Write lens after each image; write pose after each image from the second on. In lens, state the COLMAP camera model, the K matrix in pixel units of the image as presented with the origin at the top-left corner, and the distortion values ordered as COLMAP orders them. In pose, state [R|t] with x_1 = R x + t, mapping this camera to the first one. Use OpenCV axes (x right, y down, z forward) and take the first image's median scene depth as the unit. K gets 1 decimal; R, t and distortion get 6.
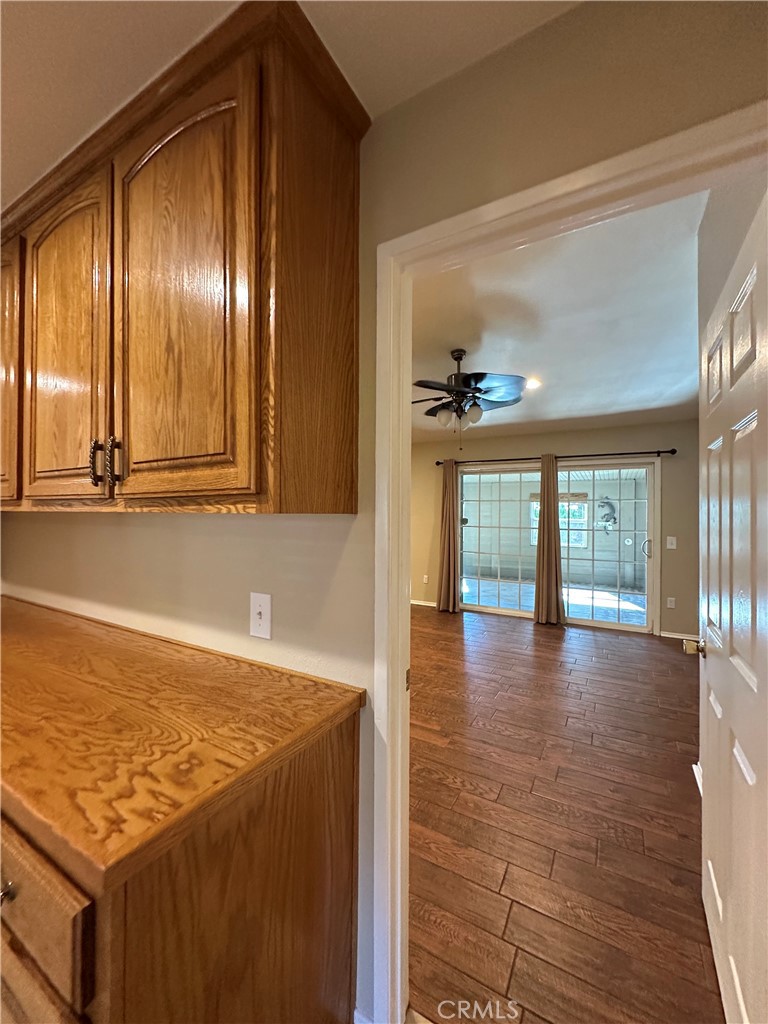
lens RADIAL K [[409.0, 0, 384.1], [0, 409.0, 511.2], [0, 0, 1]] dist [-0.007129, 0.001078]
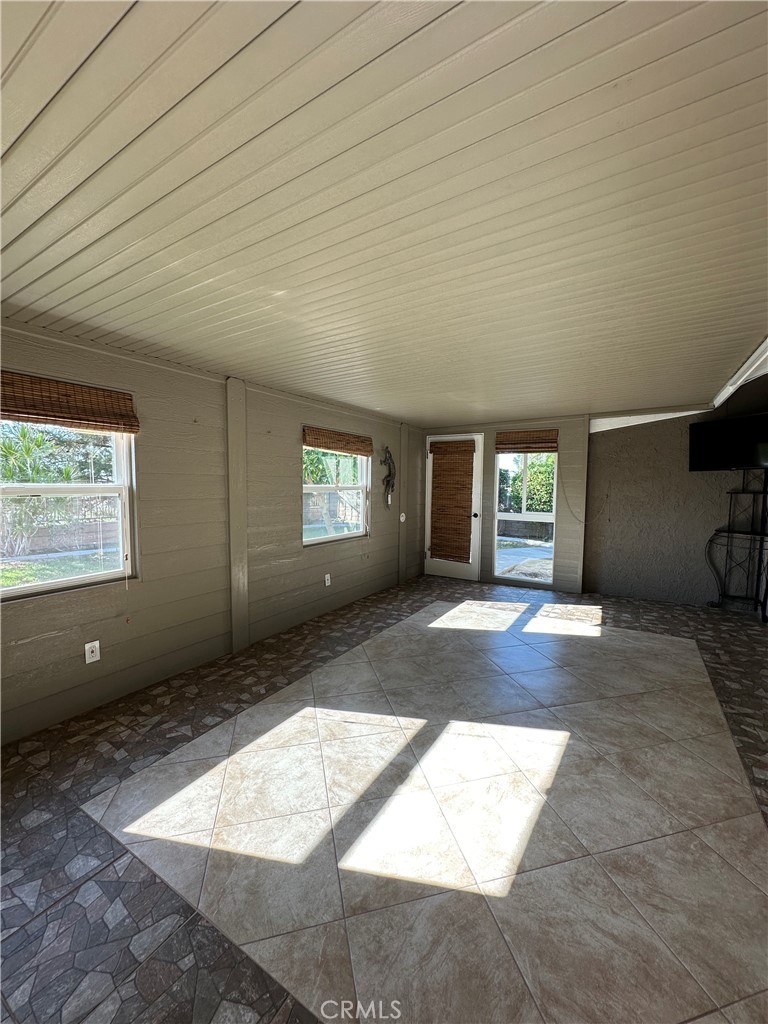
lens RADIAL K [[409.0, 0, 384.1], [0, 409.0, 511.2], [0, 0, 1]] dist [-0.007129, 0.001078]
pose [[0.031176, -0.075096, 0.996689, -0.120724], [-0.012670, 0.997064, 0.075521, 0.023727], [-0.999434, -0.014983, 0.030133, 1.739614]]
